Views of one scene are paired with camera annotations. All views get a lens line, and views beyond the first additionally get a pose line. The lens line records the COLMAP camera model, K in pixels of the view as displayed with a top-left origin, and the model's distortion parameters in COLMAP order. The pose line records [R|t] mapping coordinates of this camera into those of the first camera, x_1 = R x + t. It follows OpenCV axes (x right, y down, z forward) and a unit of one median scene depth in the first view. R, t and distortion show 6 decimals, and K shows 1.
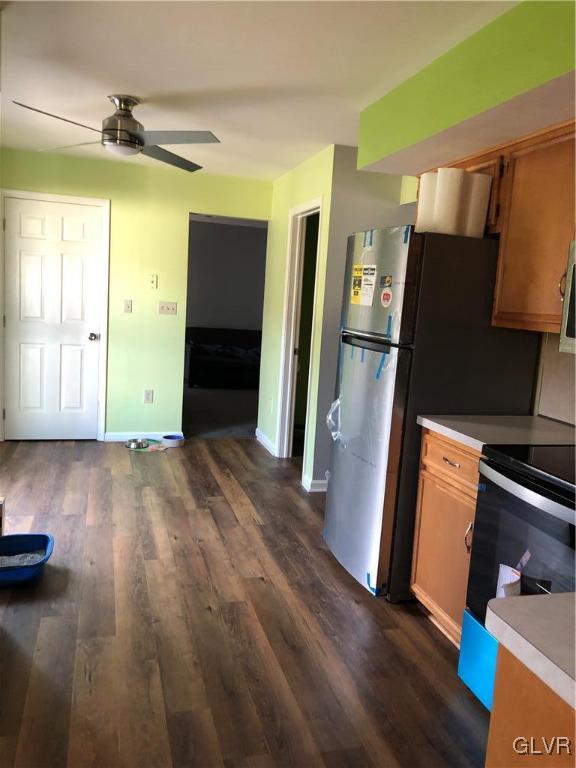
lens RADIAL K [[632.5, 0, 294.3], [0, 632.5, 378.9], [0, 0, 1]] dist [0.055469, -0.062070]
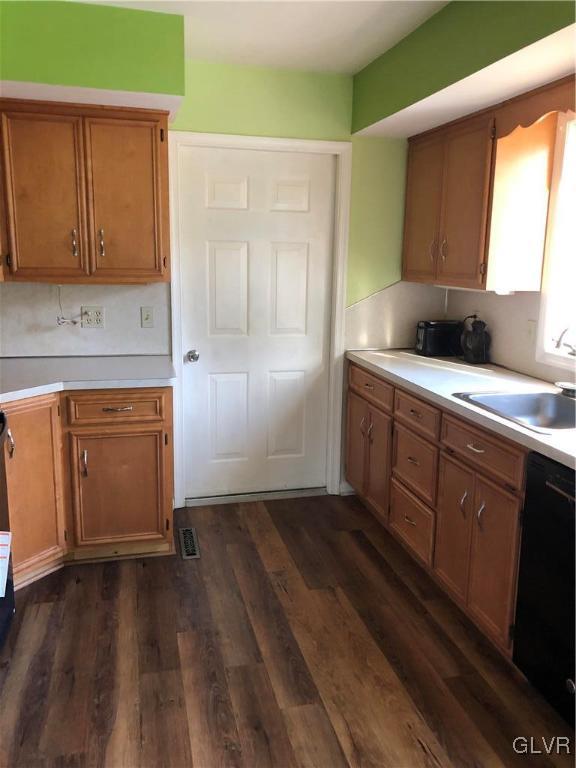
lens RADIAL K [[620.9, 0, 285.9], [0, 620.9, 373.6], [0, 0, 1]] dist [0.043899, -0.058077]
pose [[-0.995962, -0.085259, 0.028106, -0.075883], [-0.072078, 0.946086, 0.315794, -0.163218], [-0.053515, 0.312493, -0.948411, 1.054924]]
